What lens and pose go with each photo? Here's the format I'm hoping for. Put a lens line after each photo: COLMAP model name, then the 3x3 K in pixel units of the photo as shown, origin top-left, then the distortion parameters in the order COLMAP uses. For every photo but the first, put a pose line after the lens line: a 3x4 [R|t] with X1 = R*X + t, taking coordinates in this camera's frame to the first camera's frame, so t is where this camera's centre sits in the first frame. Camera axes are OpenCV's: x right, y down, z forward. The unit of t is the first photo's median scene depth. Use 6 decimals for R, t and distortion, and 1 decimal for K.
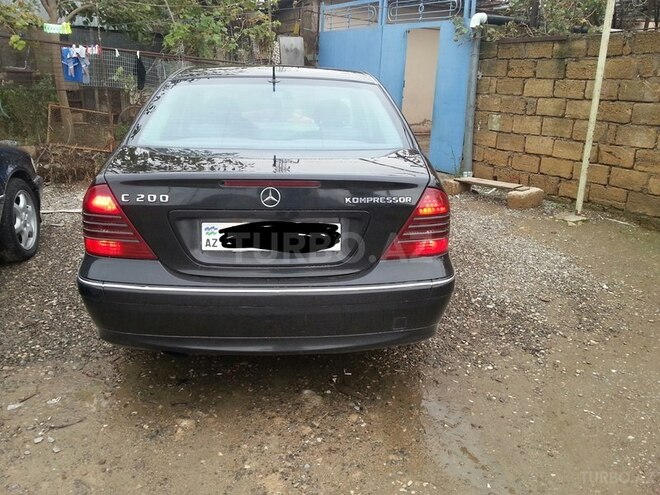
lens RADIAL K [[555.4, 0, 330.4], [0, 555.4, 243.7], [0, 0, 1]] dist [-0.015956, 0.017223]
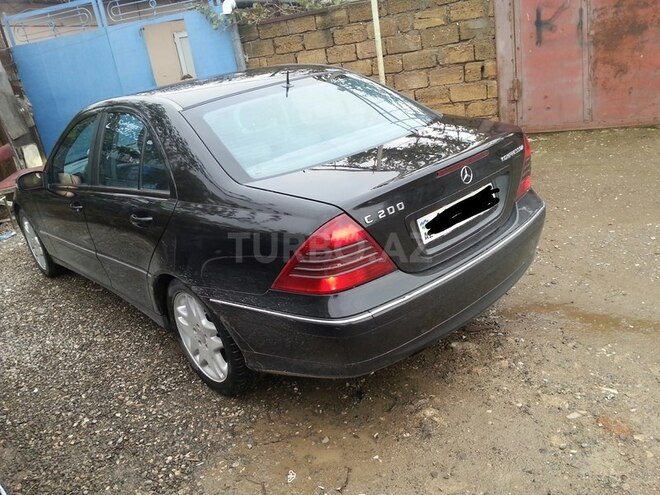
lens RADIAL K [[555.4, 0, 327.9], [0, 555.4, 247.5], [0, 0, 1]] dist [-0.015956, 0.017223]
pose [[0.774164, -0.360176, 0.520522, -0.346319], [0.344556, 0.929610, 0.130794, -0.068868], [-0.530991, 0.078093, 0.843771, 0.080556]]
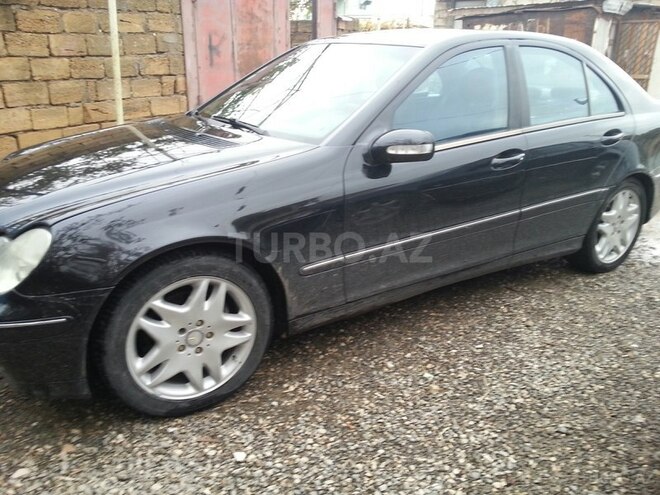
lens RADIAL K [[555.4, 0, 332.1], [0, 555.4, 250.6], [0, 0, 1]] dist [-0.015956, 0.017223]
pose [[-0.483322, -0.334371, 0.809071, -0.575269], [0.216413, 0.849867, 0.480512, -0.329516], [-0.848272, 0.407335, -0.338397, 1.061045]]
